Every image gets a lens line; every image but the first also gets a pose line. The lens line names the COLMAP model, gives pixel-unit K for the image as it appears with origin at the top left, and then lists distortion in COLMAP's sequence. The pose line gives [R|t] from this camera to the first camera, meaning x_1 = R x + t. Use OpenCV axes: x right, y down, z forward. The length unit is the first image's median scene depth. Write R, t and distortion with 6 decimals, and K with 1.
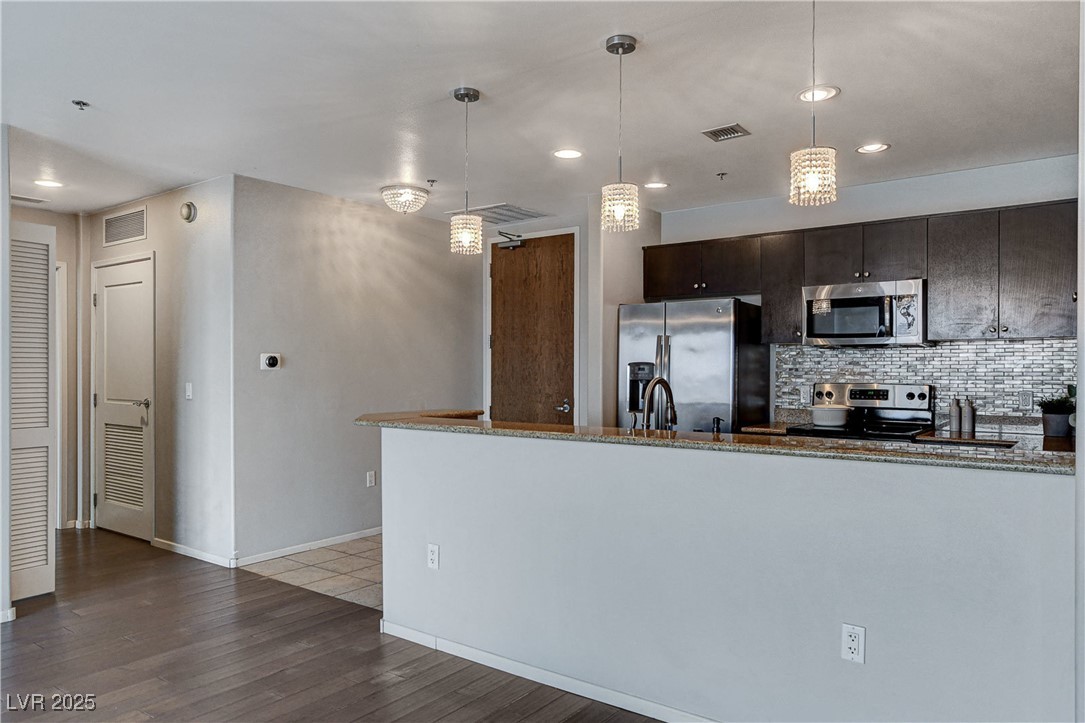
lens RADIAL K [[754.8, 0, 547.6], [0, 754.8, 363.3], [0, 0, 1]] dist [-0.020047, 0.004710]
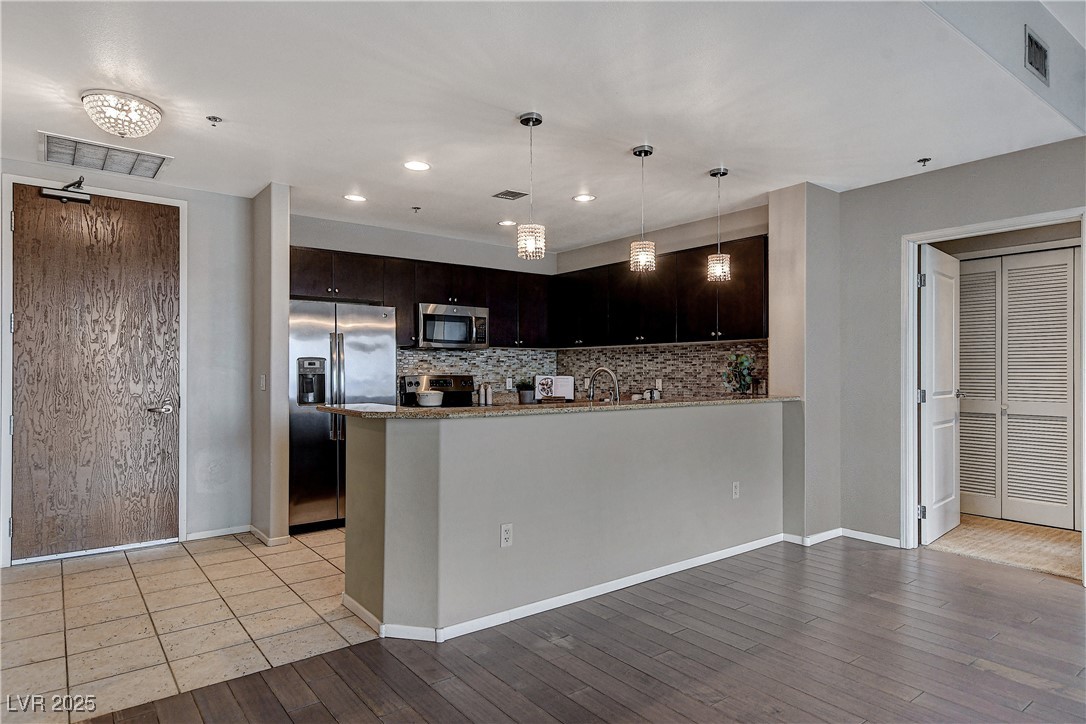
lens RADIAL K [[641.6, 0, 545.0], [0, 641.6, 363.2], [0, 0, 1]] dist [0.023225, 0.000585]
pose [[0.261347, 0.009750, 0.965196, -0.671068], [-0.006800, 0.999943, -0.008259, 0.012079], [-0.965221, -0.004405, 0.261398, 0.465123]]
